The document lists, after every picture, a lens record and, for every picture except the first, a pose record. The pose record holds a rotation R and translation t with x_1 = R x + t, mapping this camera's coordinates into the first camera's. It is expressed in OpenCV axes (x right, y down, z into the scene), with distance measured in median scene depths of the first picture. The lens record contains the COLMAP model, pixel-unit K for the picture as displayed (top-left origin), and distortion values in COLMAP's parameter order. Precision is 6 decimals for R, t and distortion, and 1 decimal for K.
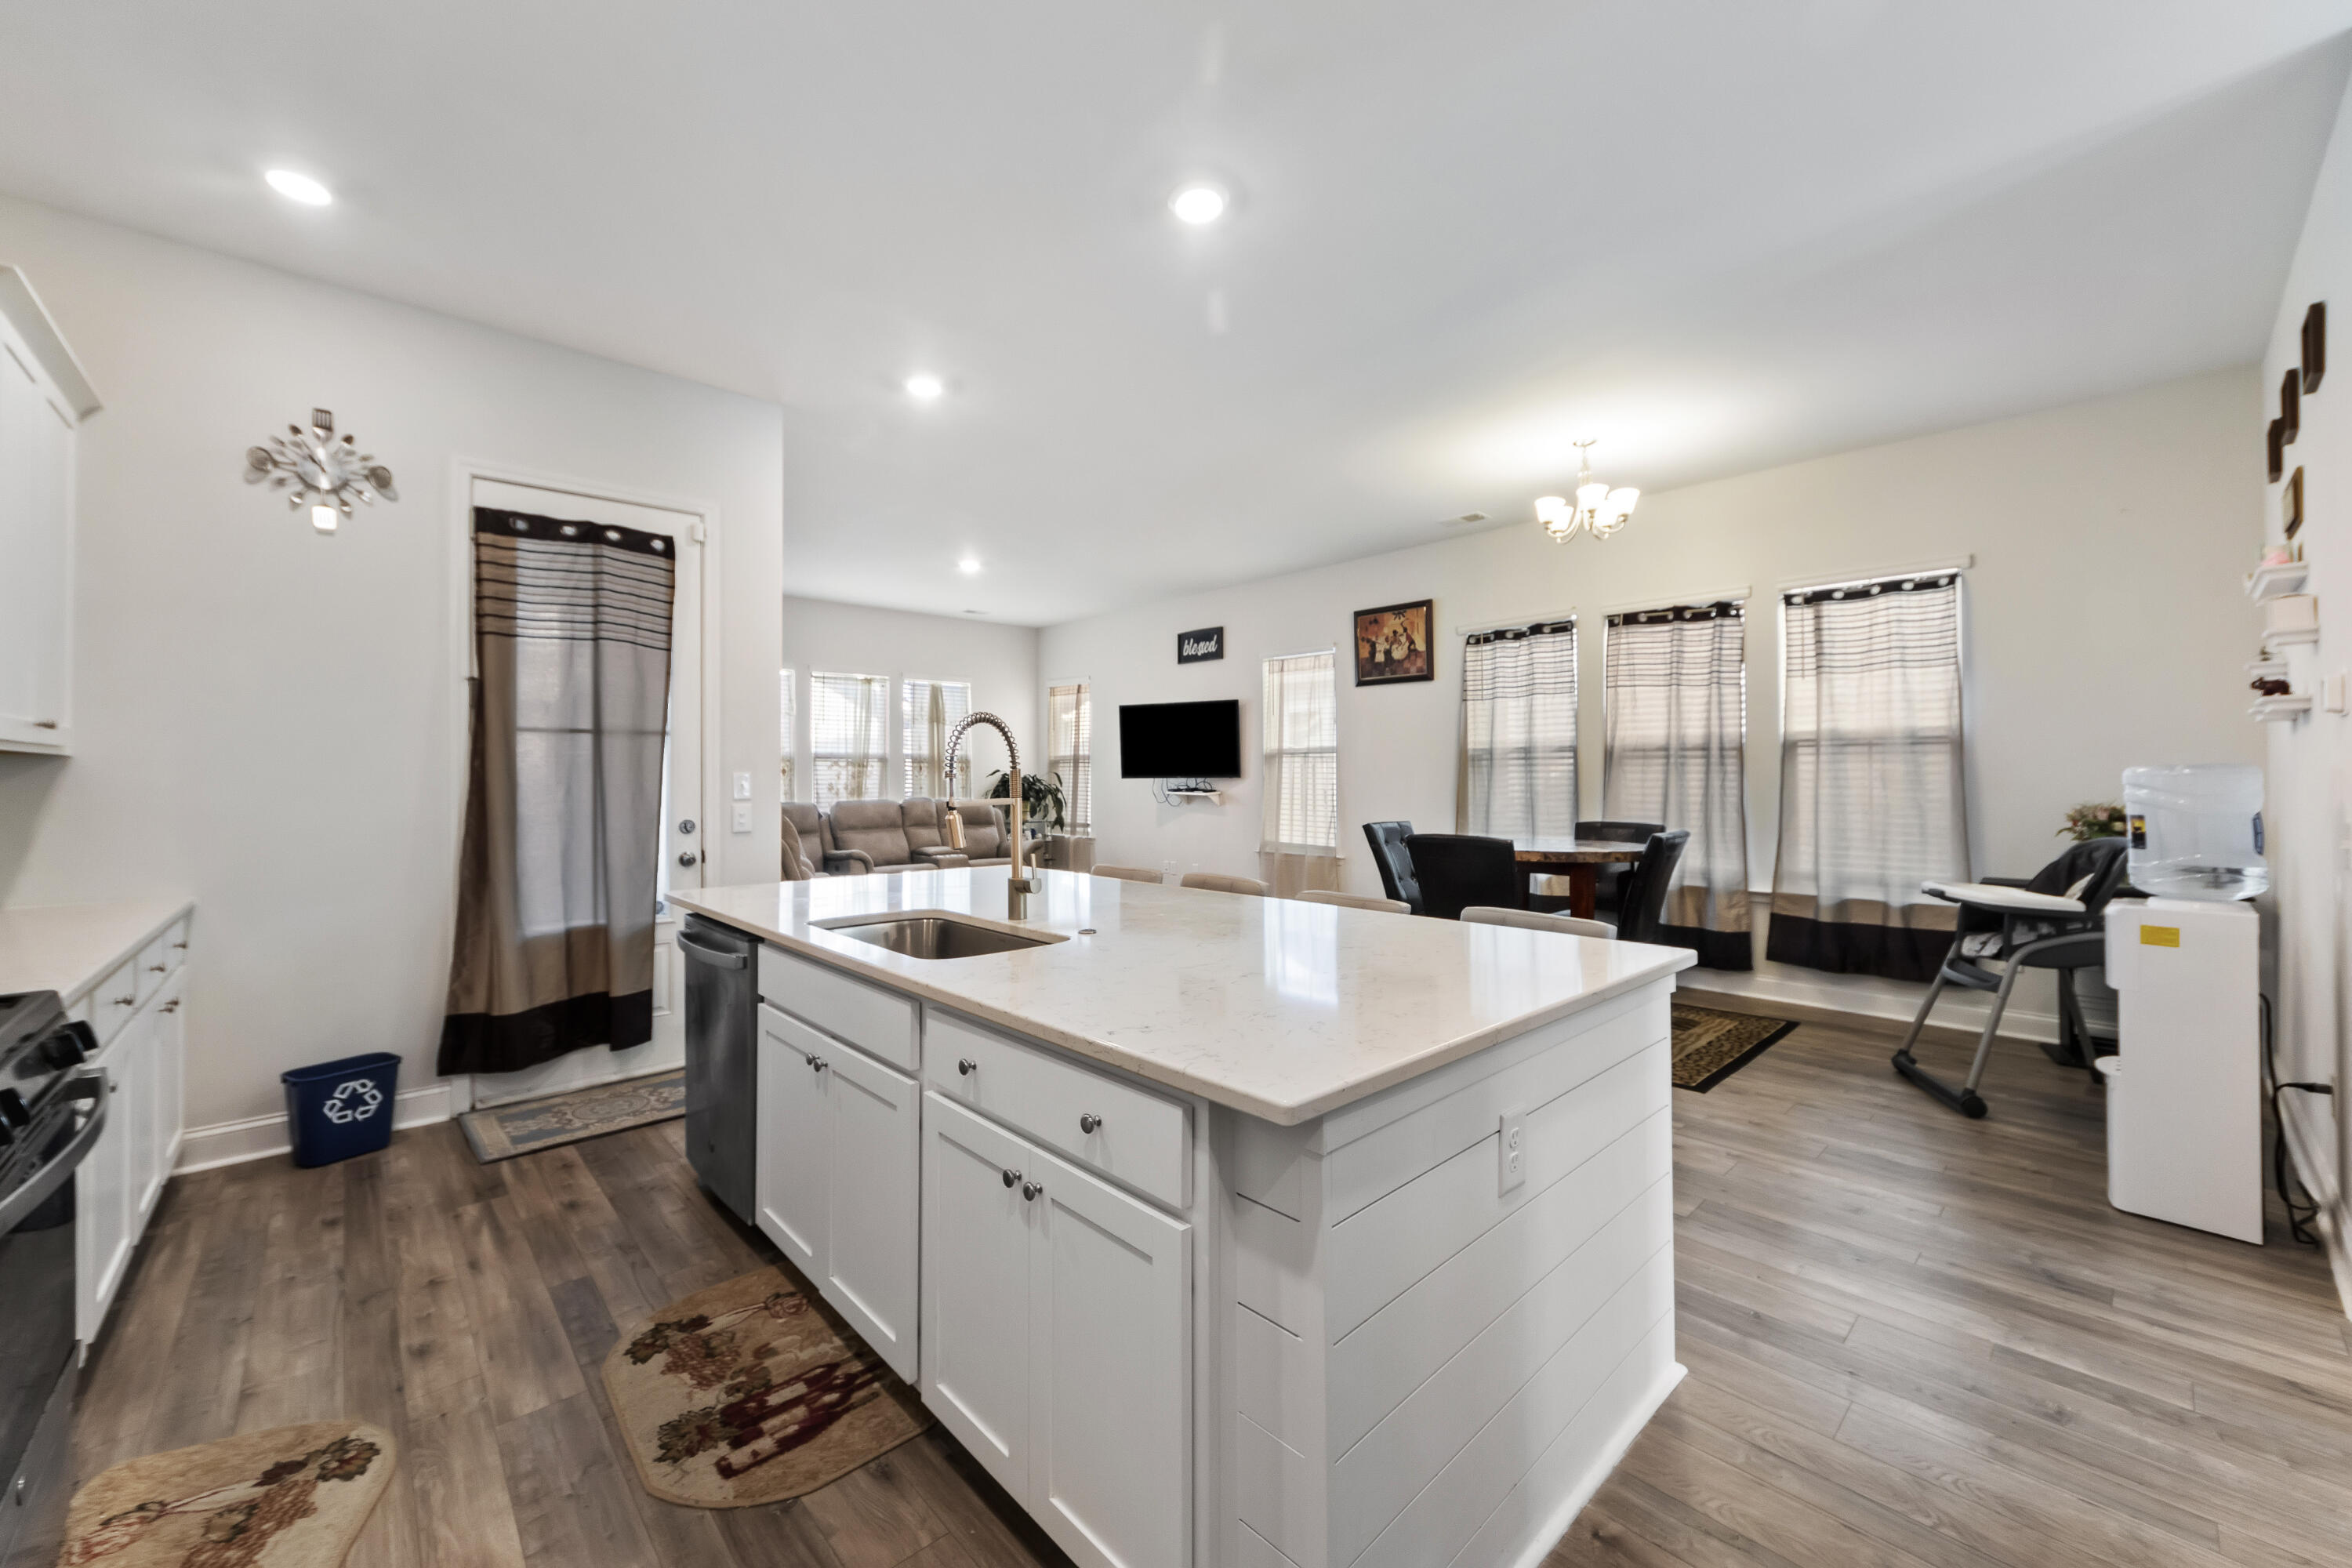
lens RADIAL K [[888.7, 0, 1180.9], [0, 888.7, 755.7], [0, 0, 1]] dist [0.001085, -0.000116]
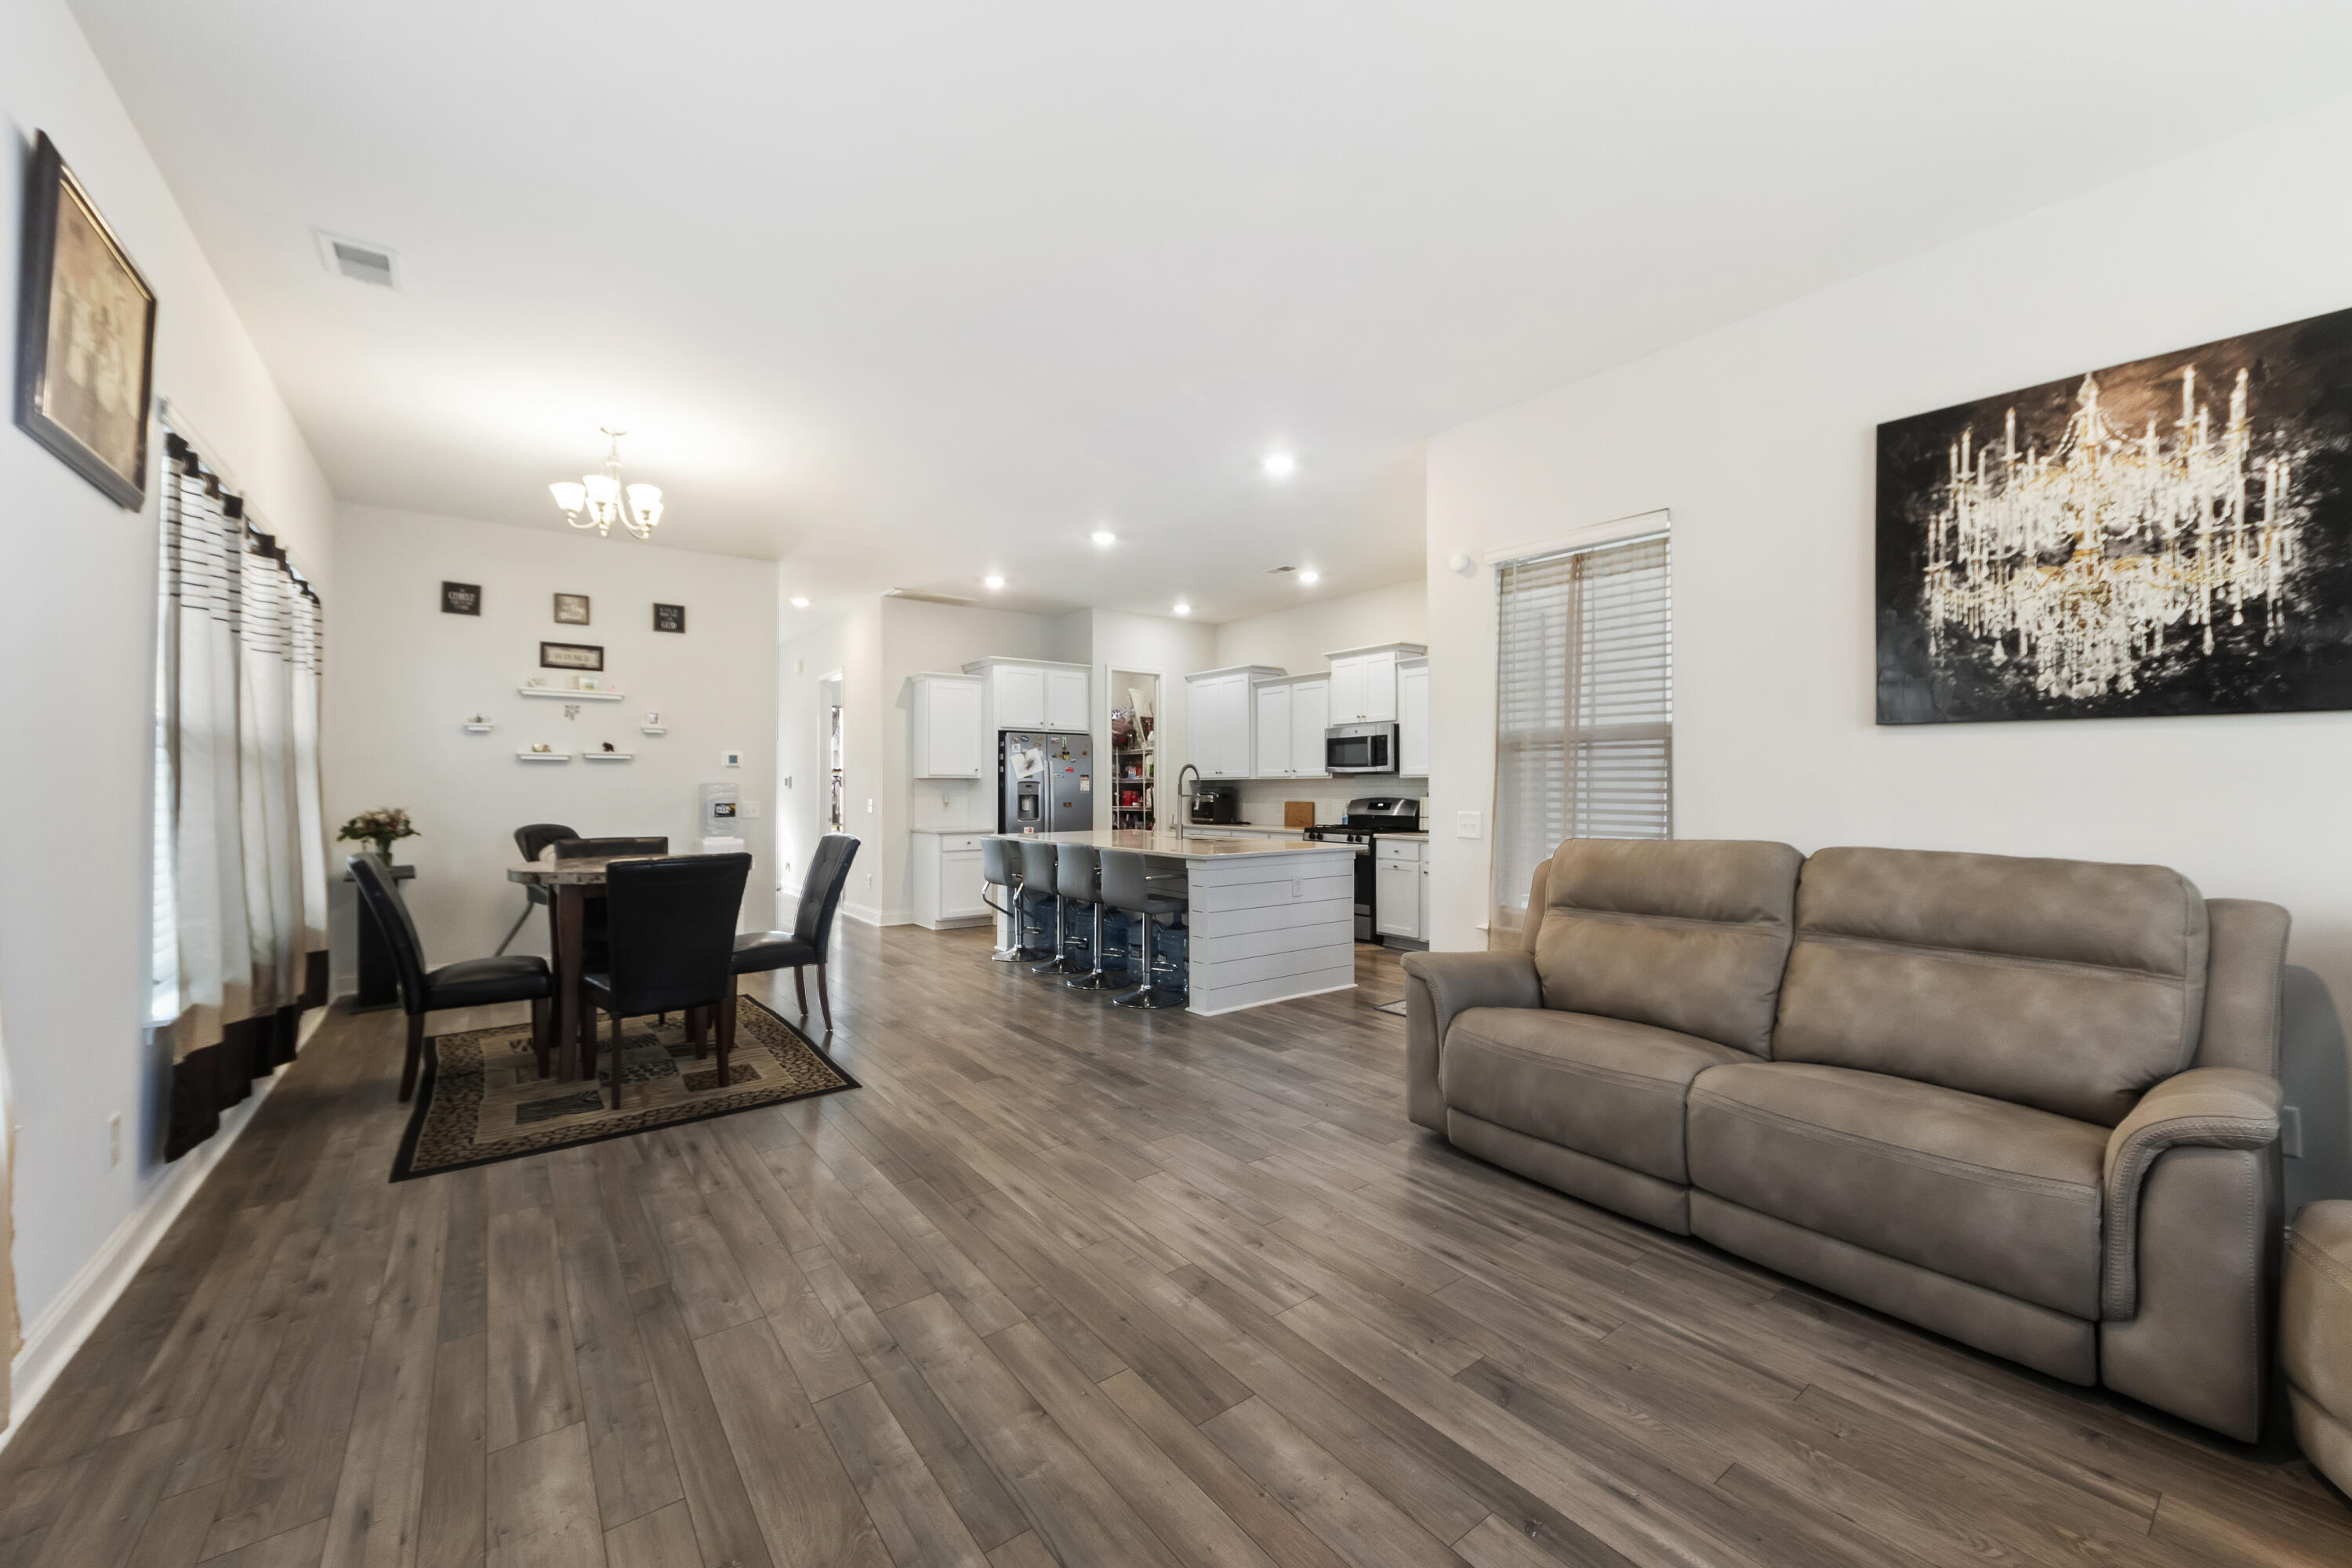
lens RADIAL K [[904.0, 0, 1149.8], [0, 904.0, 782.8], [0, 0, 1]] dist [0.001586, 0.000163]
pose [[-0.991102, 0.003863, 0.133046, -0.175763], [0.000003, 0.999579, -0.029001, 0.033741], [-0.133102, -0.028743, -0.990686, 1.396134]]
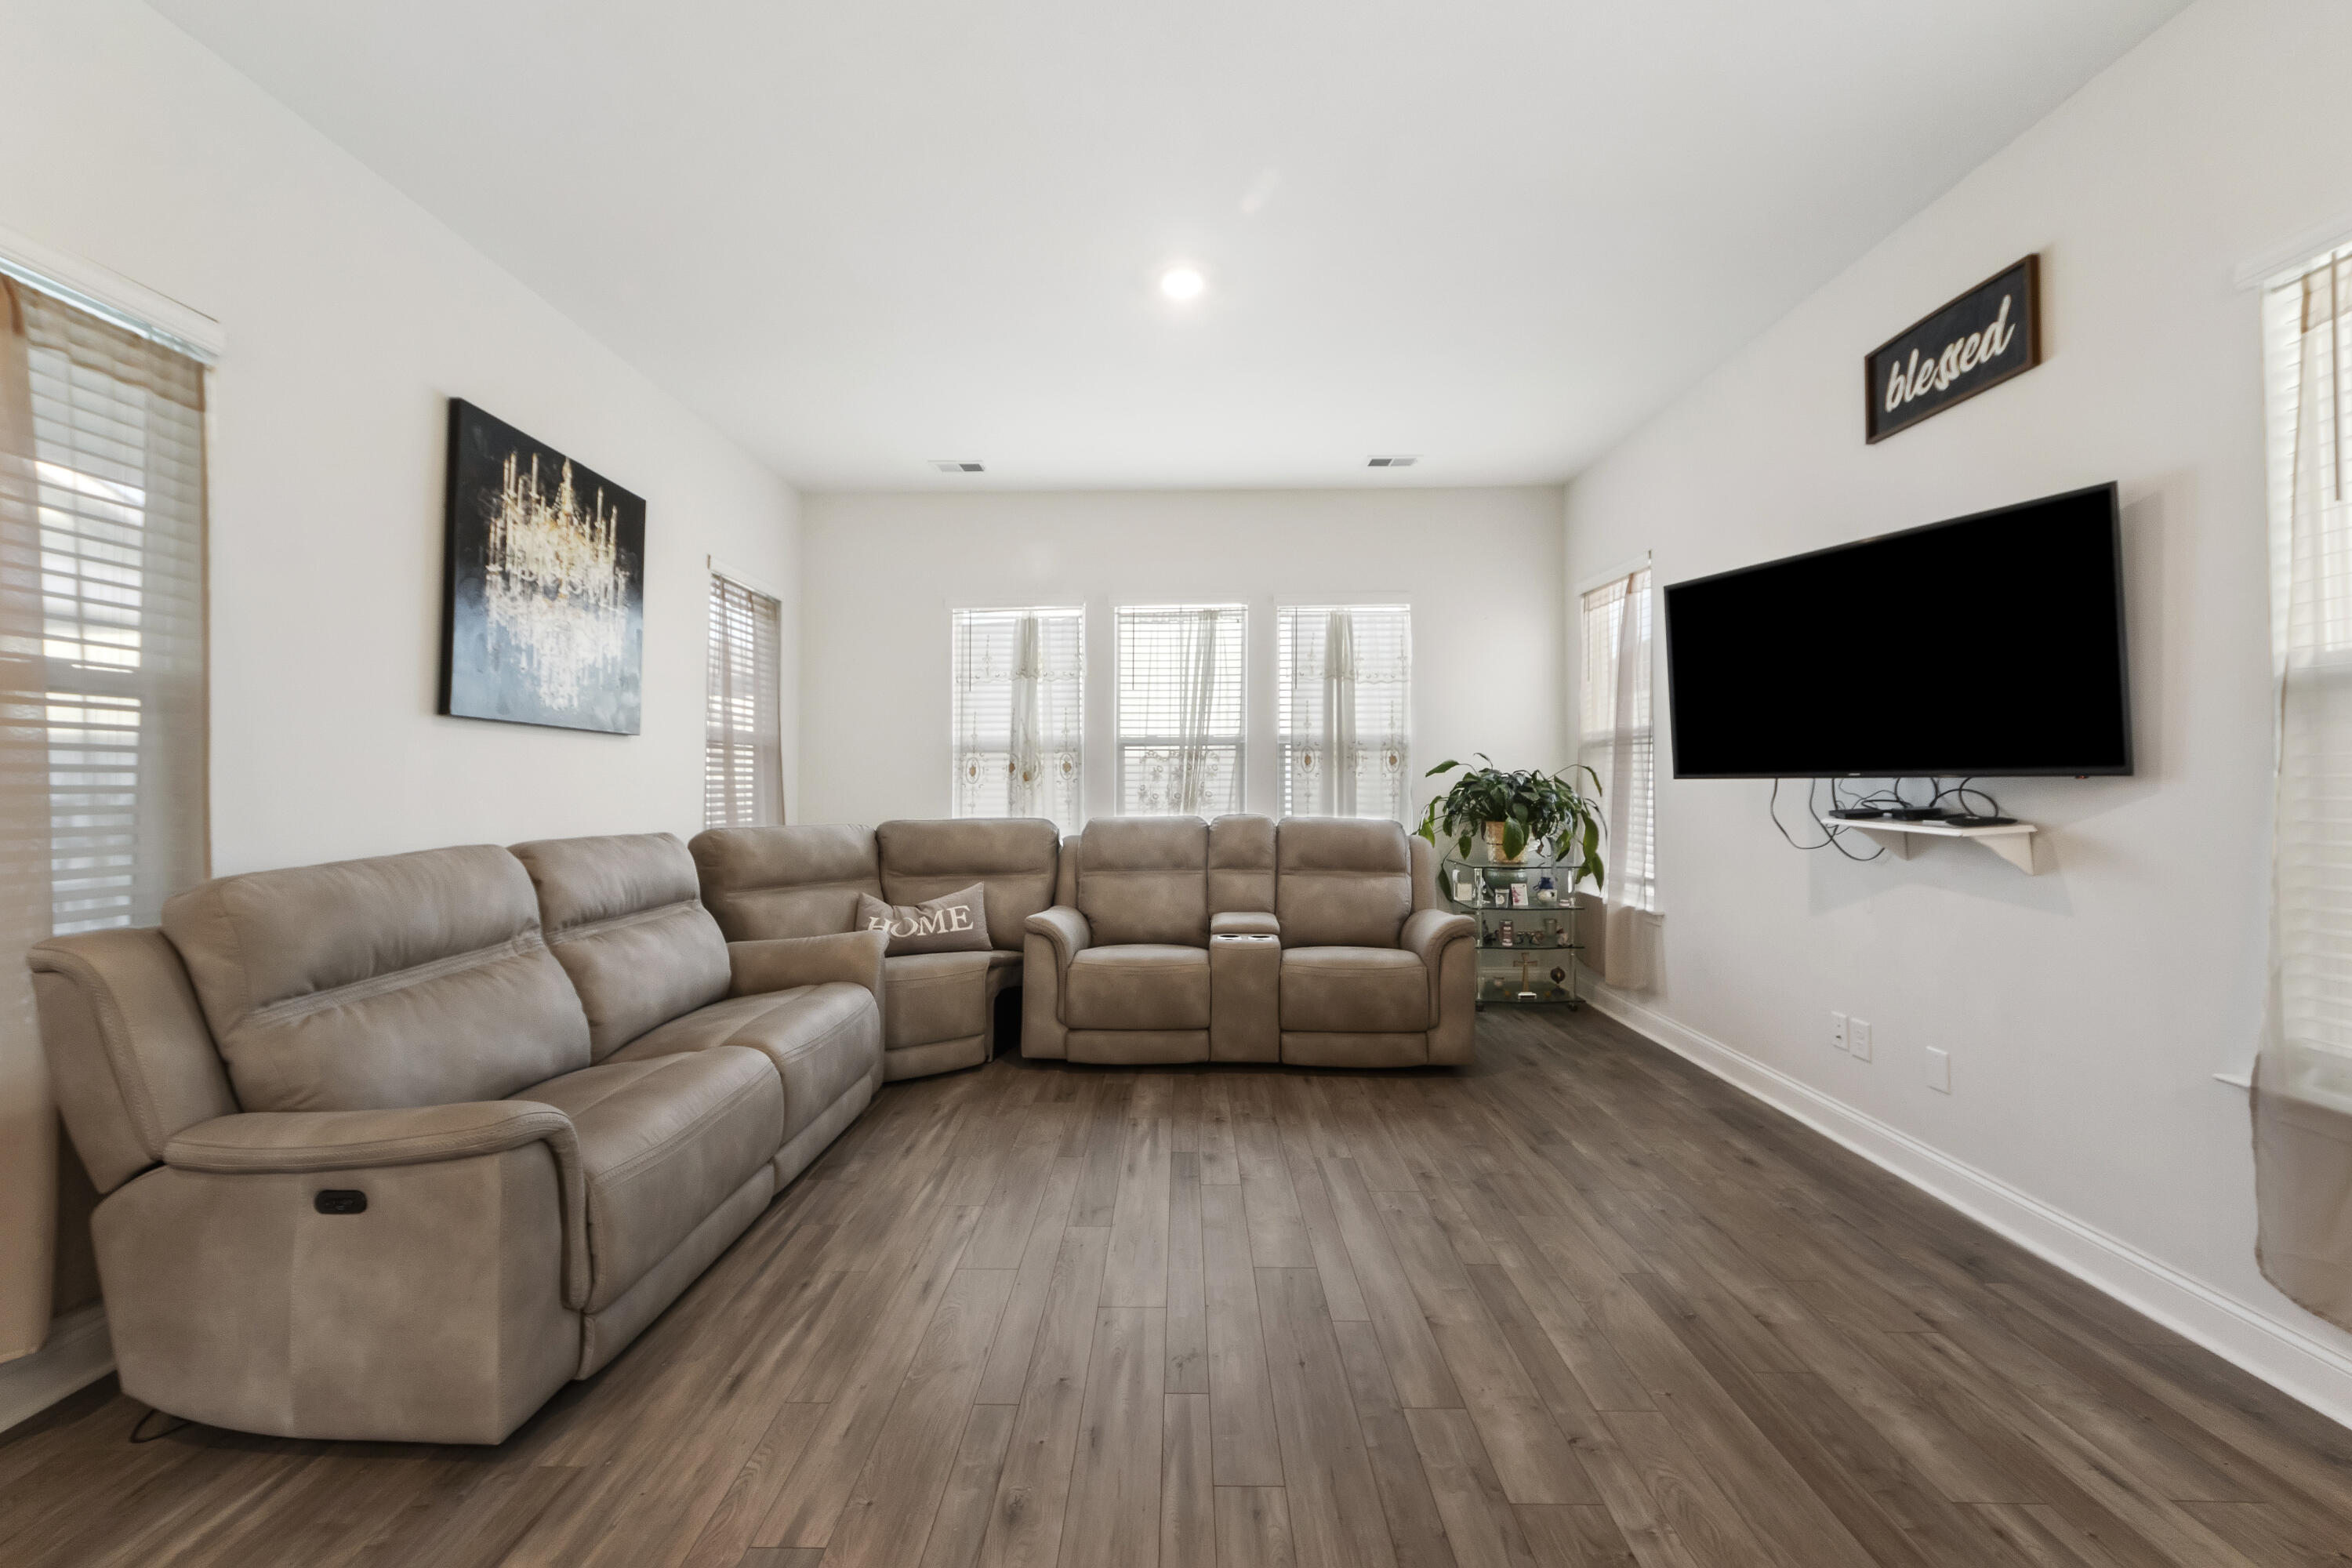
lens RADIAL K [[873.1, 0, 1168.1], [0, 873.1, 748.8], [0, 0, 1]] dist [0.000703, -0.000345]
pose [[0.701717, -0.023912, -0.712055, 0.064394], [0.020588, 0.999700, -0.013282, 0.019437], [0.712158, -0.005340, 0.701999, 0.820323]]
